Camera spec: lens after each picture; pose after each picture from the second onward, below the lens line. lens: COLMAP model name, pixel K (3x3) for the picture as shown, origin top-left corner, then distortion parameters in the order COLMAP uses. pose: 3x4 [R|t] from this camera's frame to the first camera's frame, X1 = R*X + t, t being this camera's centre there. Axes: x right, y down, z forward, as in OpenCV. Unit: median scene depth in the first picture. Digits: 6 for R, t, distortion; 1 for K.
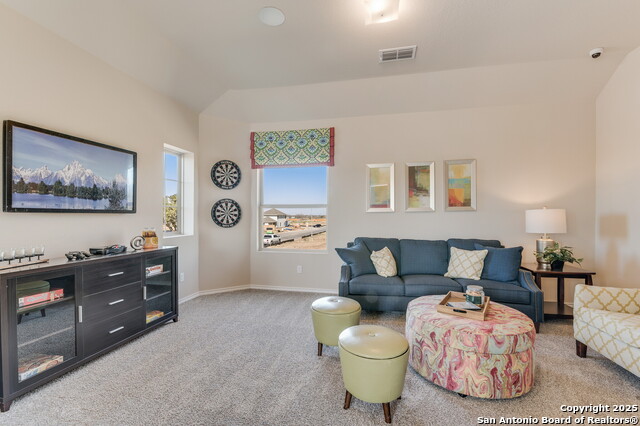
lens RADIAL K [[280.3, 0, 320.0], [0, 280.3, 213.0], [0, 0, 1]] dist [0.000140, -0.007506]
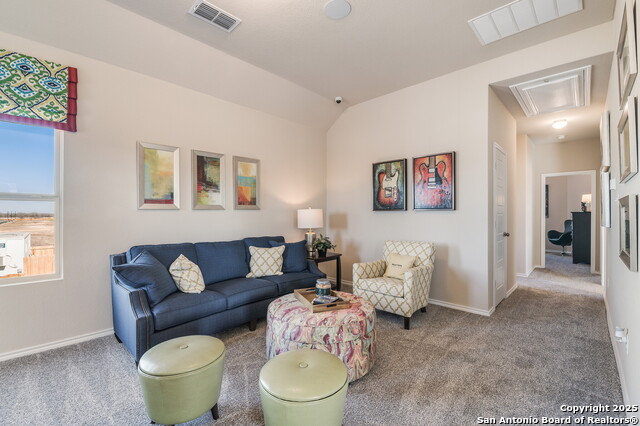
lens RADIAL K [[280.3, 0, 320.0], [0, 280.3, 213.0], [0, 0, 1]] dist [0.000140, -0.007506]
pose [[0.508943, 0.003964, 0.860791, -0.248183], [-0.007299, 0.999973, -0.000289, 0.003893], [-0.860769, -0.006136, 0.508958, 0.298210]]
